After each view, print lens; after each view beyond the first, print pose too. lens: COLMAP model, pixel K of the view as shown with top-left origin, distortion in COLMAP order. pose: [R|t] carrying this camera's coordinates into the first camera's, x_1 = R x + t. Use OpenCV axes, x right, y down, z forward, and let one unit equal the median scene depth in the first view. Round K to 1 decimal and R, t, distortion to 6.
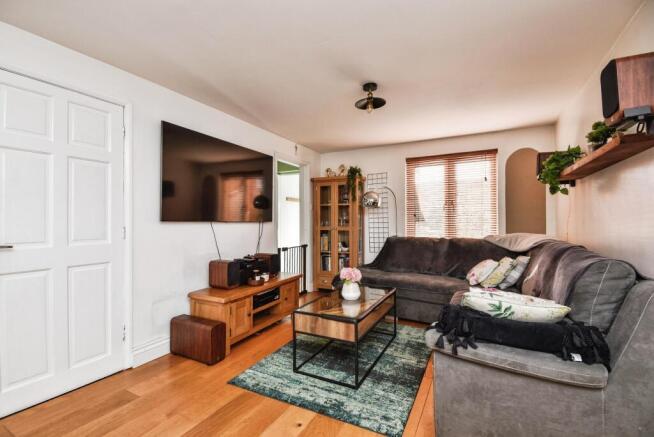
lens RADIAL K [[295.4, 0, 327.0], [0, 295.4, 218.5], [0, 0, 1]] dist [0.000278, -0.000189]
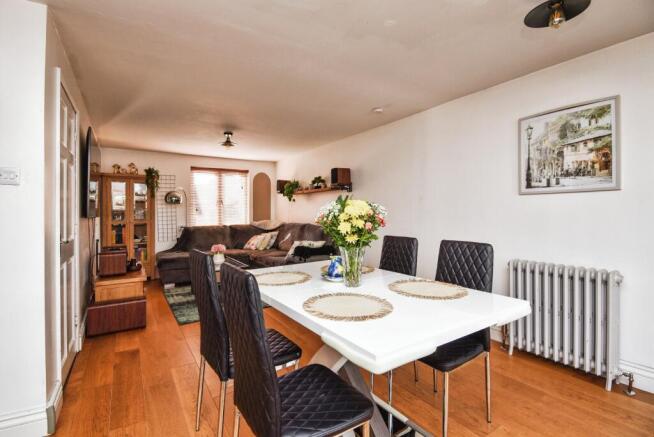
lens RADIAL K [[297.5, 0, 326.0], [0, 297.5, 210.7], [0, 0, 1]] dist [0.001087, -0.017773]
pose [[0.473326, 0.003261, 0.880881, -0.702004], [0.004569, 0.999971, -0.006157, 0.003413], [-0.880875, 0.006939, 0.473297, -0.173969]]
